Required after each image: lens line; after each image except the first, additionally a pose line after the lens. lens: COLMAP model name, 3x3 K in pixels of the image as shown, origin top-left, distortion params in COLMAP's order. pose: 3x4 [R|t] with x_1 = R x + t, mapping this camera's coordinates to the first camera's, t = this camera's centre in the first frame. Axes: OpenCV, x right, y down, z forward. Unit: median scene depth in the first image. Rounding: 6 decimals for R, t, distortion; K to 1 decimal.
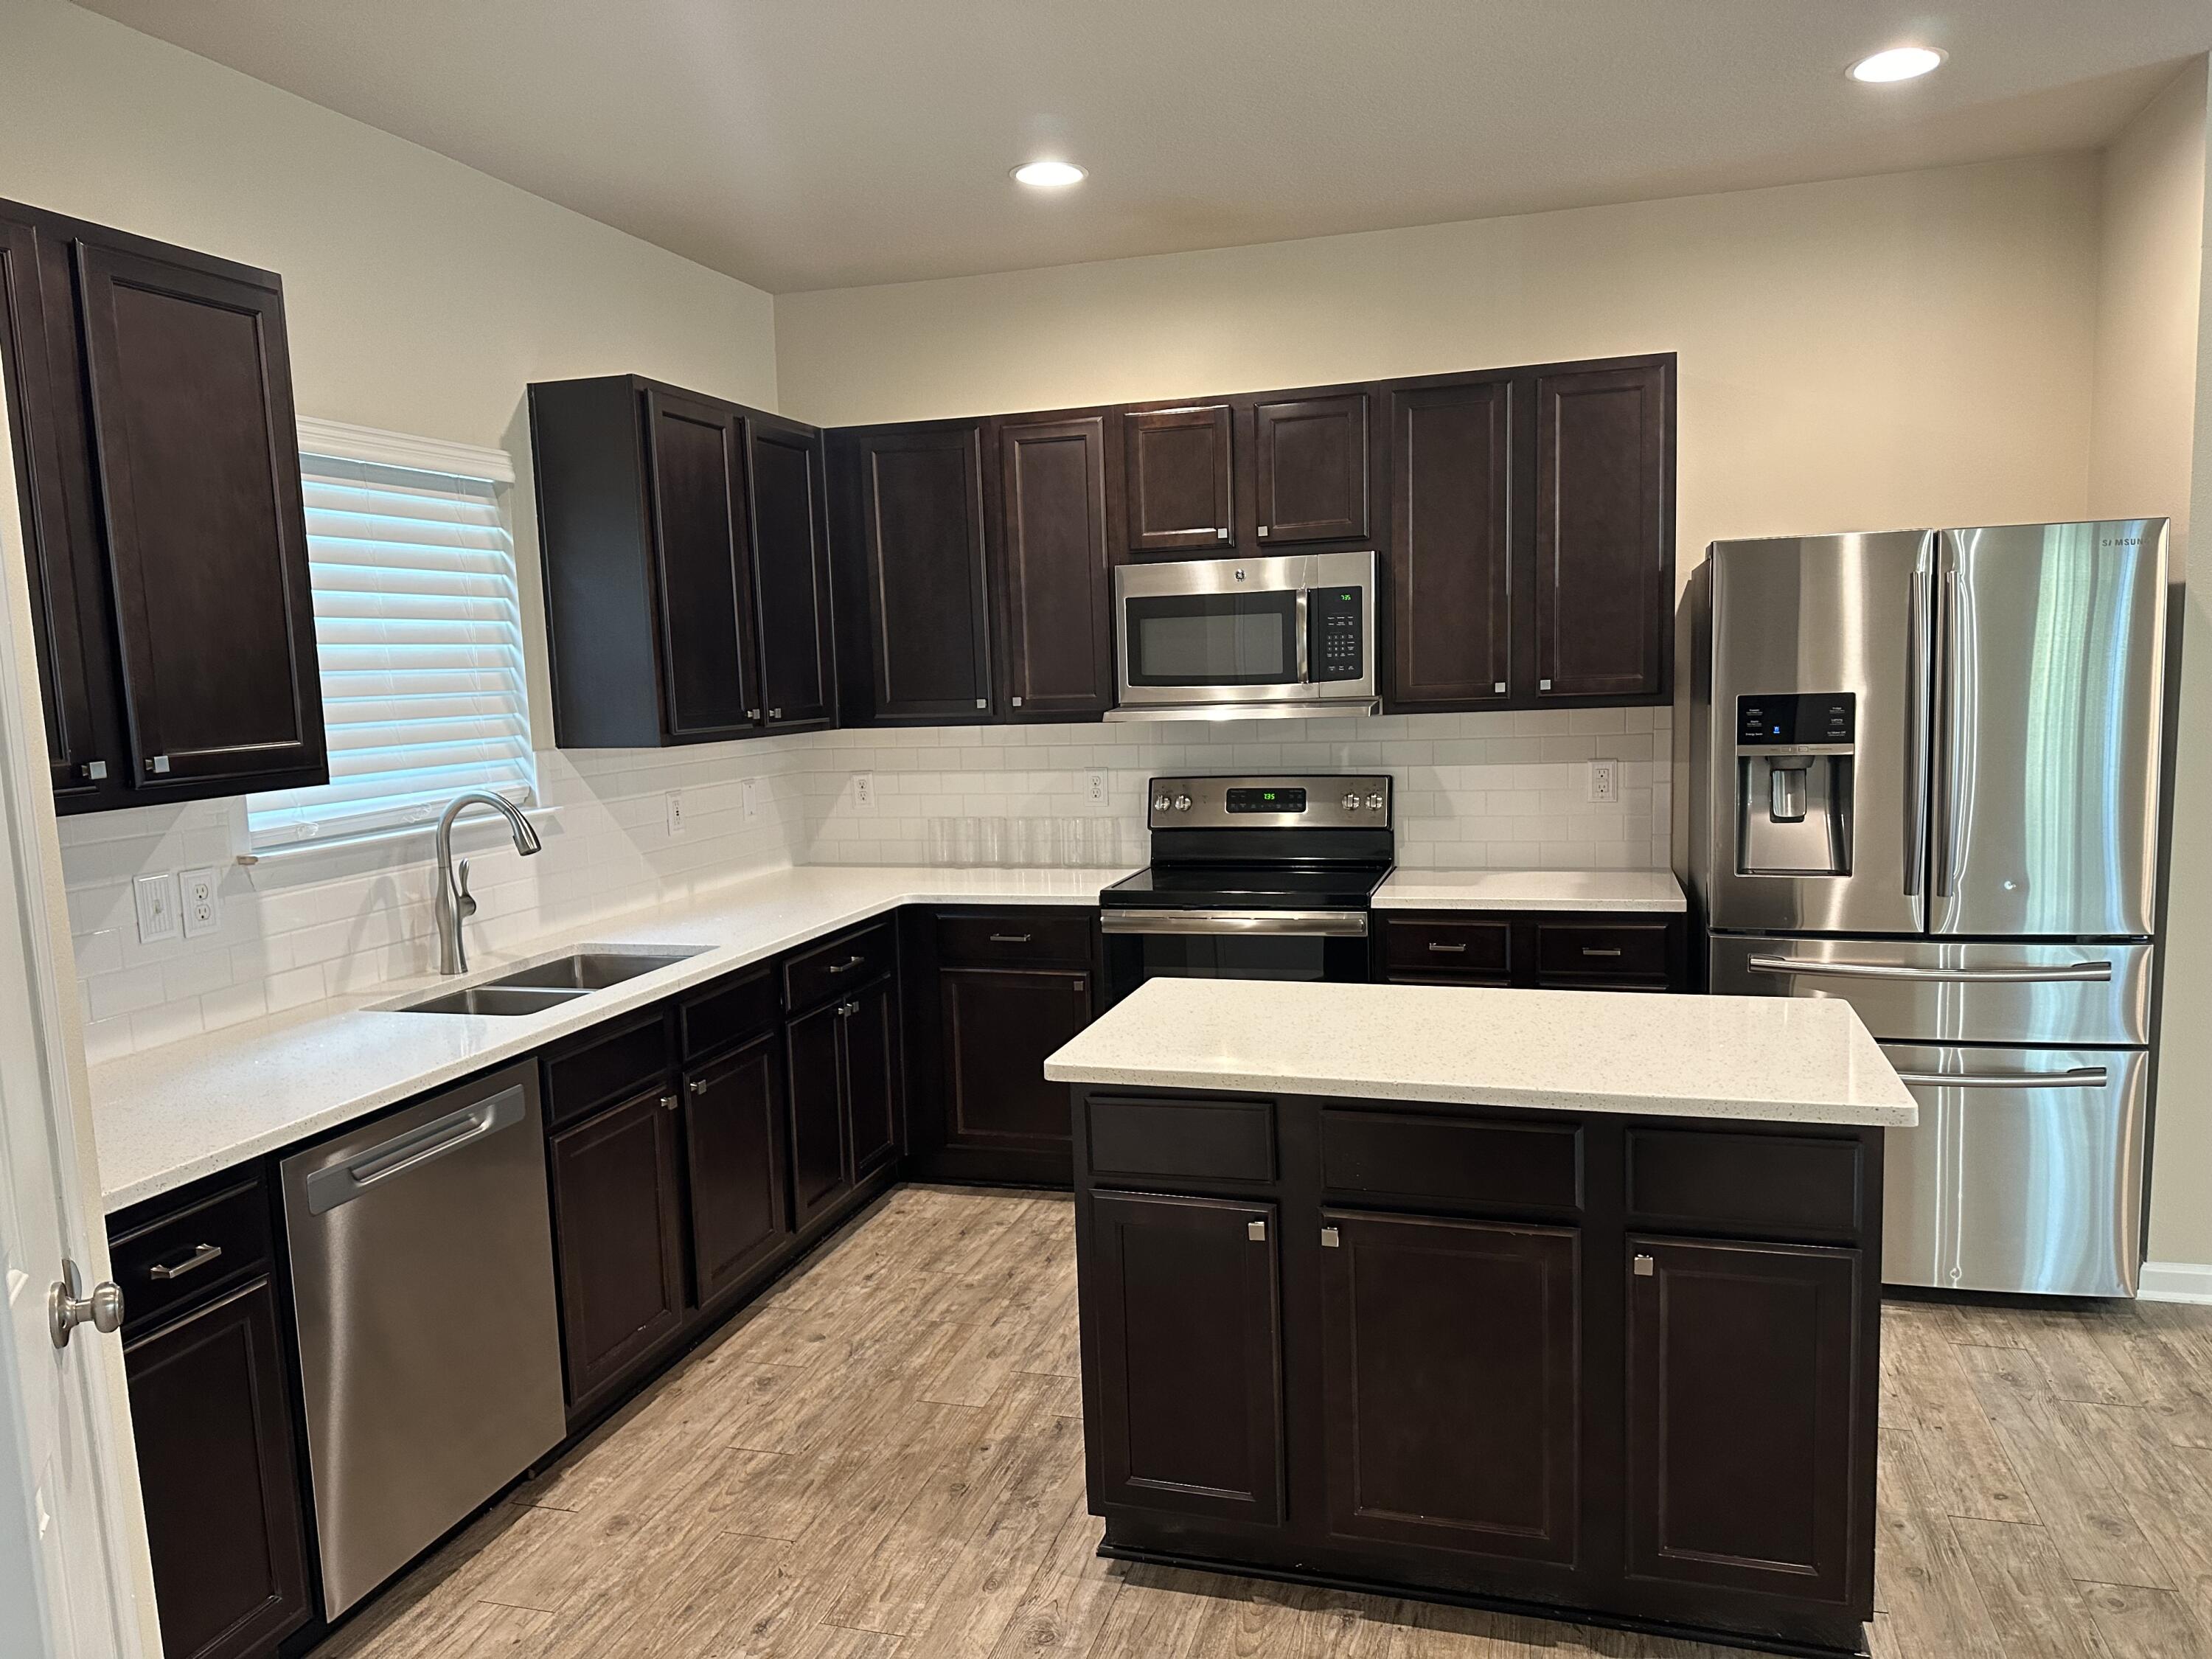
lens RADIAL K [[1538.5, 0, 1114.4], [0, 1538.5, 830.1], [0, 0, 1]] dist [0.031638, -0.036856]
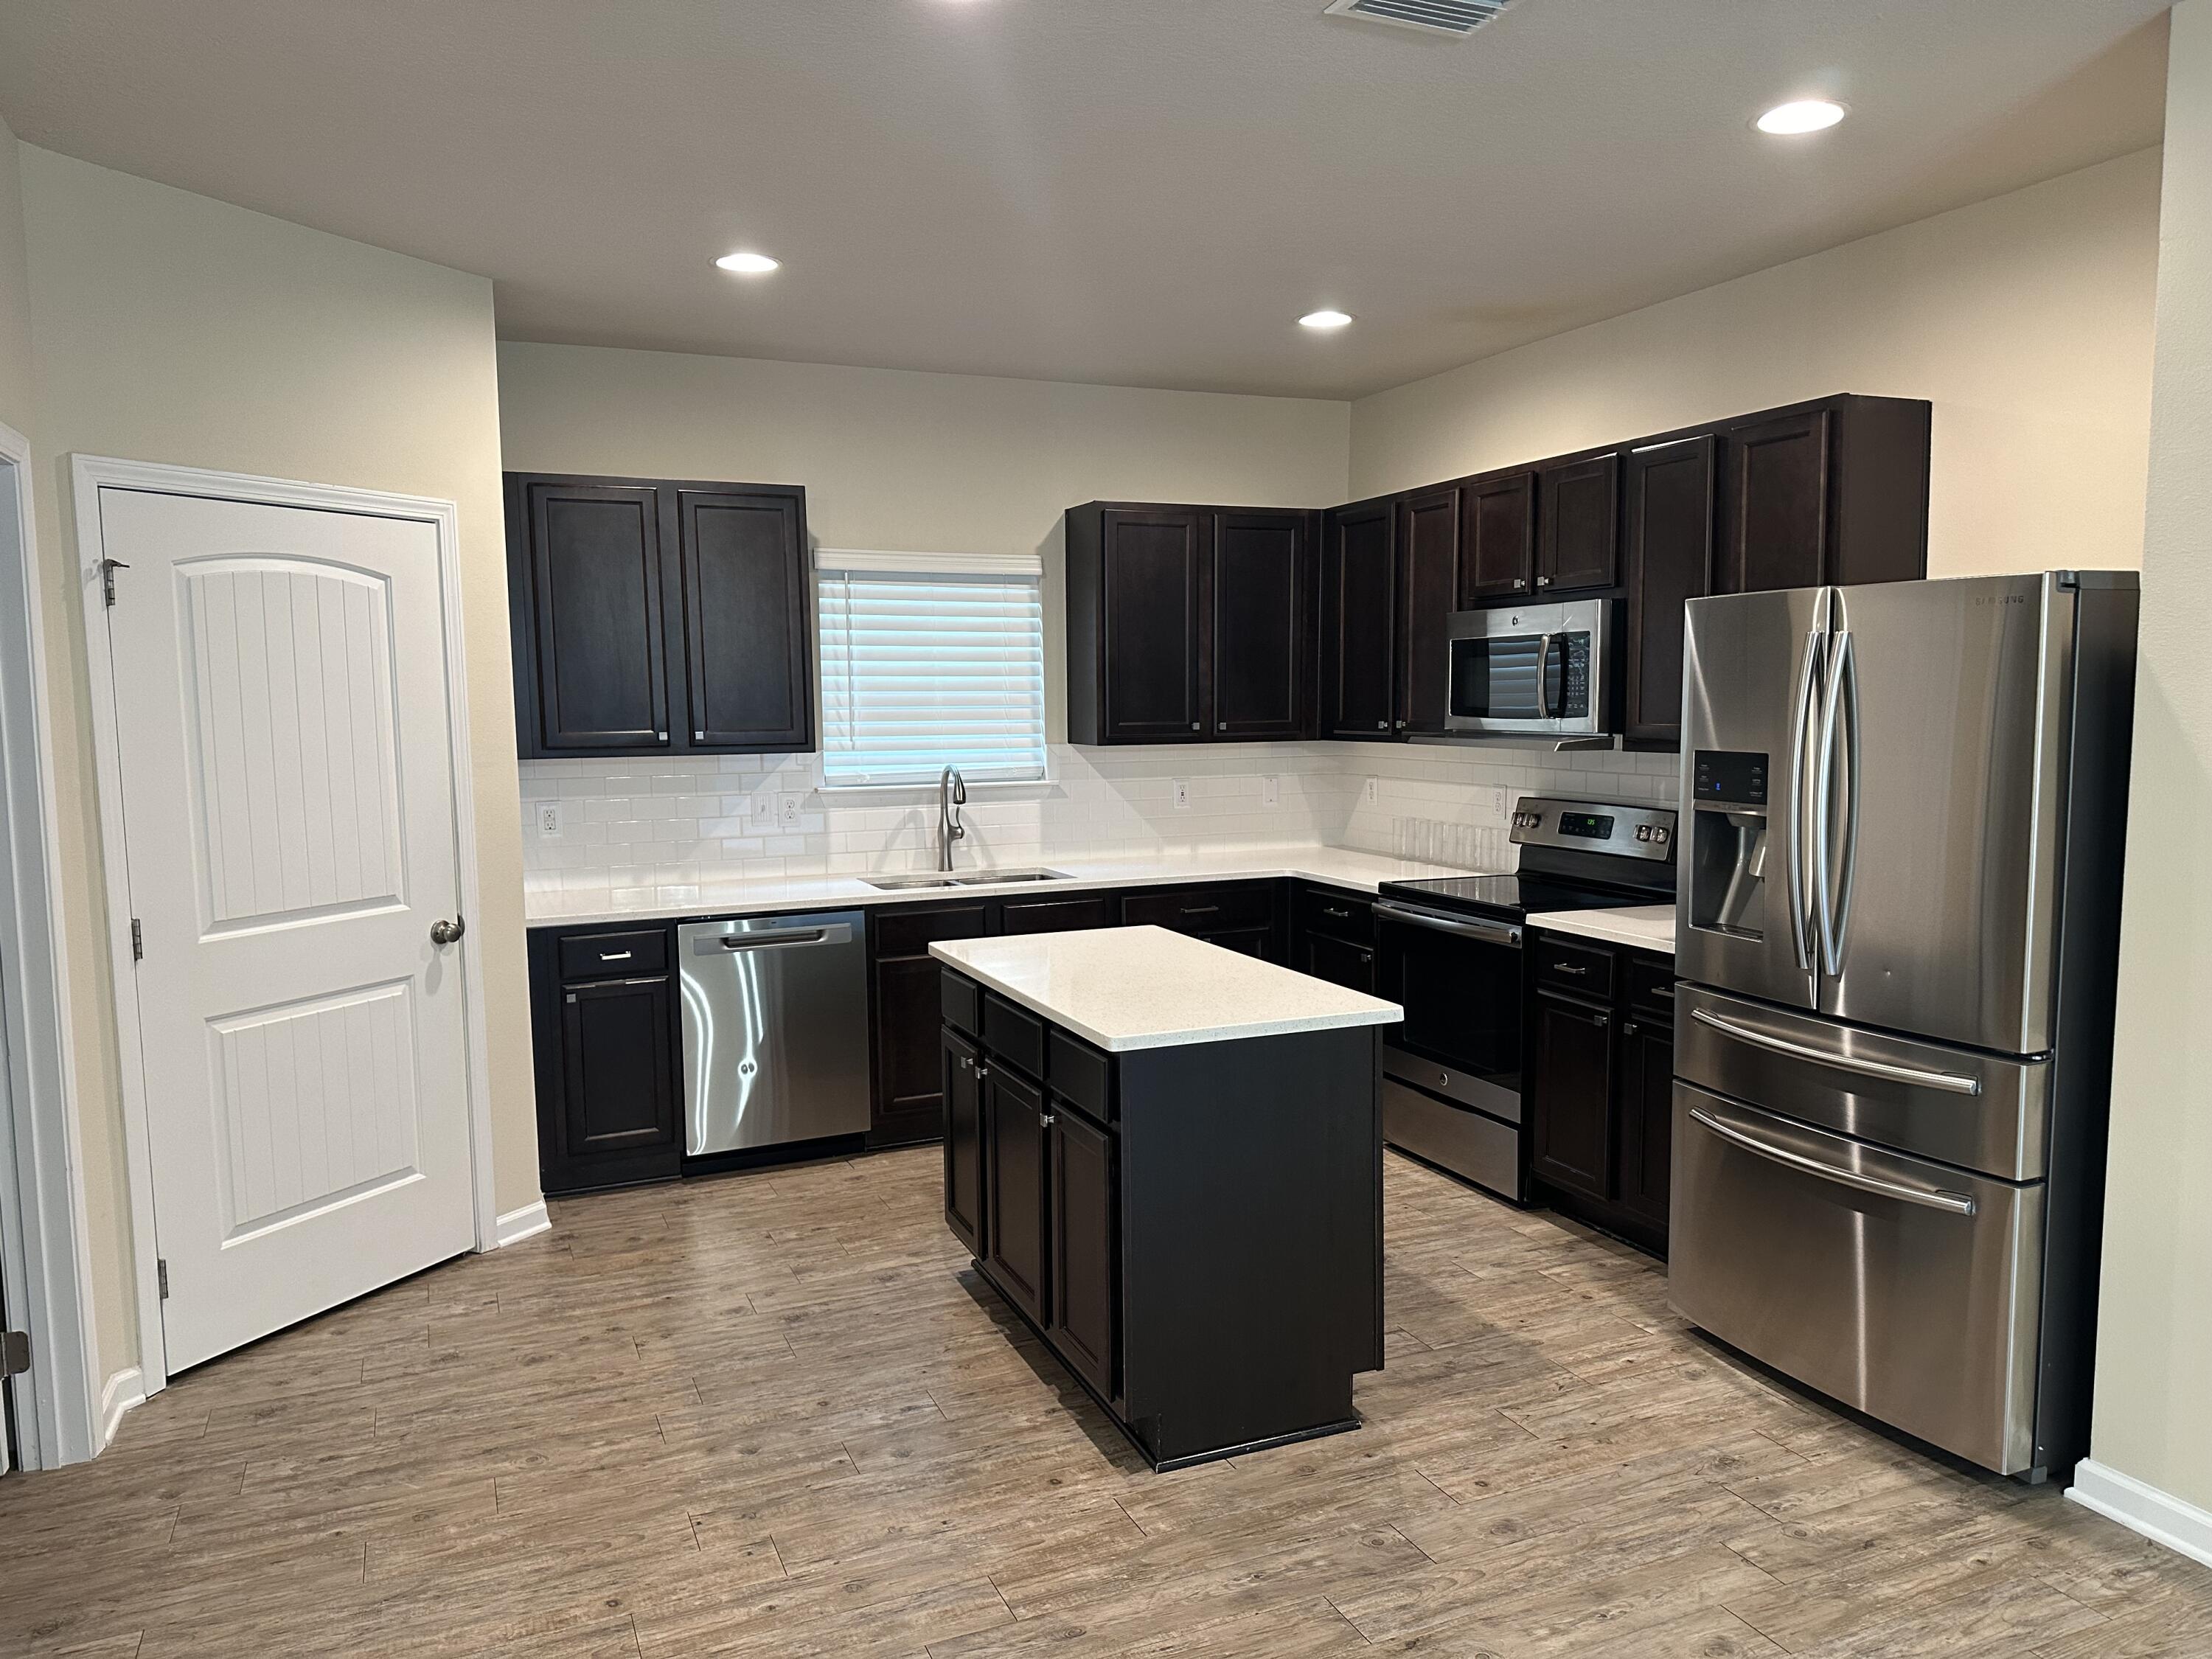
lens RADIAL K [[1538.5, 0, 1123.7], [0, 1538.5, 837.4], [0, 0, 1]] dist [0.031638, -0.036856]
pose [[0.644211, 0.098955, -0.758419, 0.880524], [-0.093986, 0.994322, 0.049902, -0.042349], [0.759051, 0.039134, 0.649854, 0.053584]]
